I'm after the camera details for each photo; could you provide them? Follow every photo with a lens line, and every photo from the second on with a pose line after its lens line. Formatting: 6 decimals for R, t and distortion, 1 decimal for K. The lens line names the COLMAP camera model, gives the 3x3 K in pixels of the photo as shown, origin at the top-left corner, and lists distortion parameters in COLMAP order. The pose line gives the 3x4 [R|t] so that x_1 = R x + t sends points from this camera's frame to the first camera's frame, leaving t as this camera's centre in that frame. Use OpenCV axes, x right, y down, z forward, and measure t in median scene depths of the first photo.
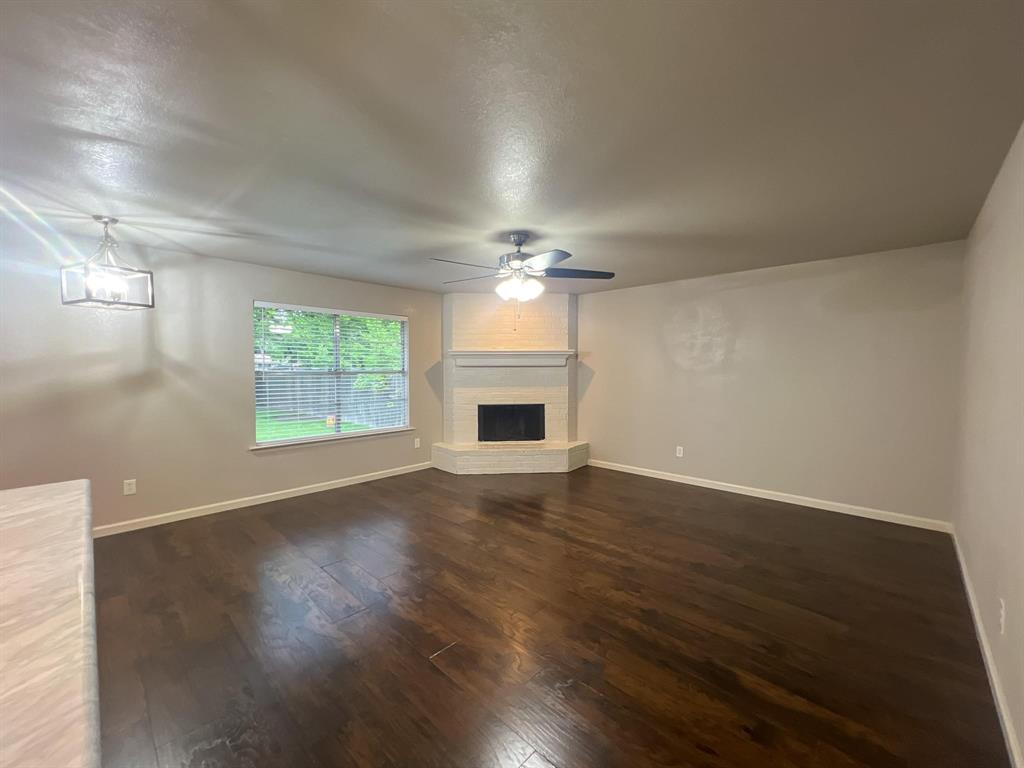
lens RADIAL K [[410.2, 0, 512.0], [0, 410.2, 384.0], [0, 0, 1]] dist [-0.001129, -0.000021]
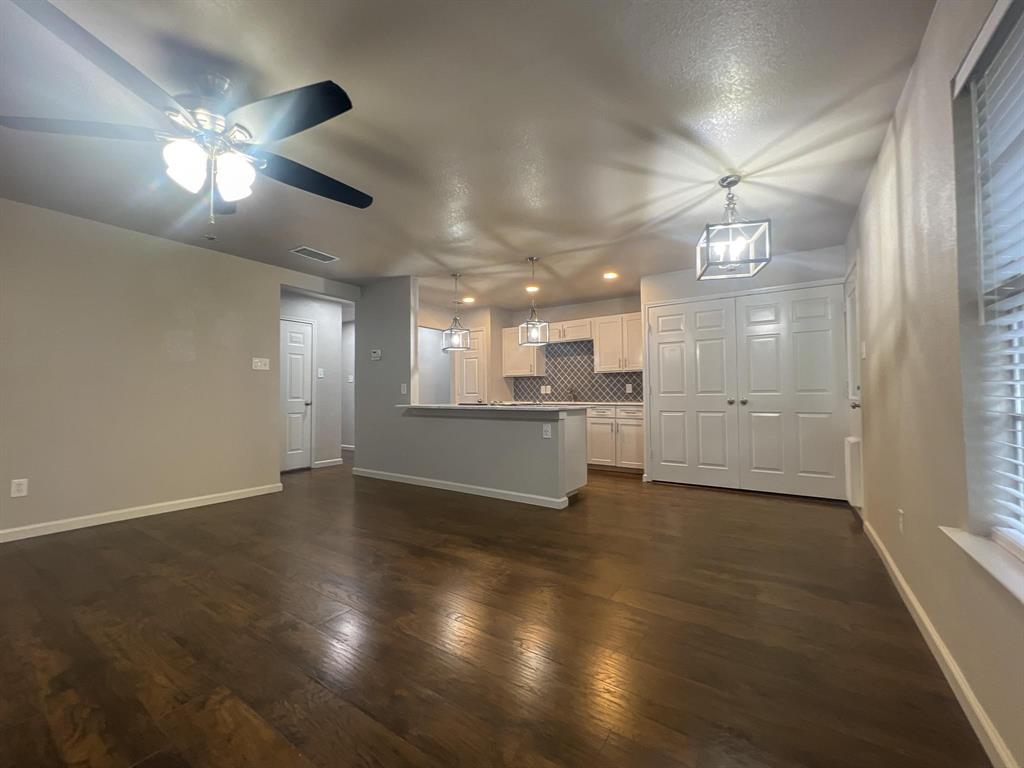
lens RADIAL K [[427.7, 0, 512.0], [0, 427.7, 384.0], [0, 0, 1]] dist [0.007688, 0.000348]
pose [[-0.985146, 0.002131, -0.171707, -0.187947], [-0.000801, 0.999855, 0.017006, 0.027336], [0.171718, 0.016891, -0.985001, 1.073925]]
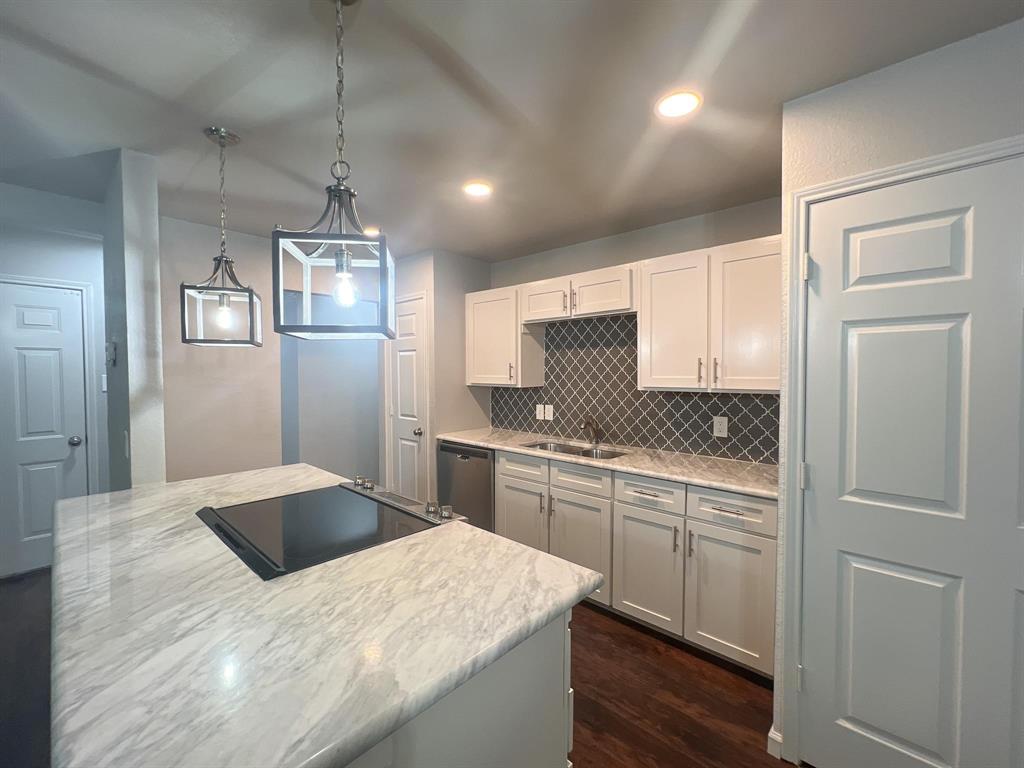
lens RADIAL K [[427.7, 0, 512.0], [0, 427.7, 384.0], [0, 0, 1]] dist [0.007688, 0.000348]
pose [[-0.999790, 0.001993, -0.020390, -0.461533], [0.000421, 0.997047, 0.076796, -0.031671], [0.020483, 0.076771, -0.996838, 0.440819]]
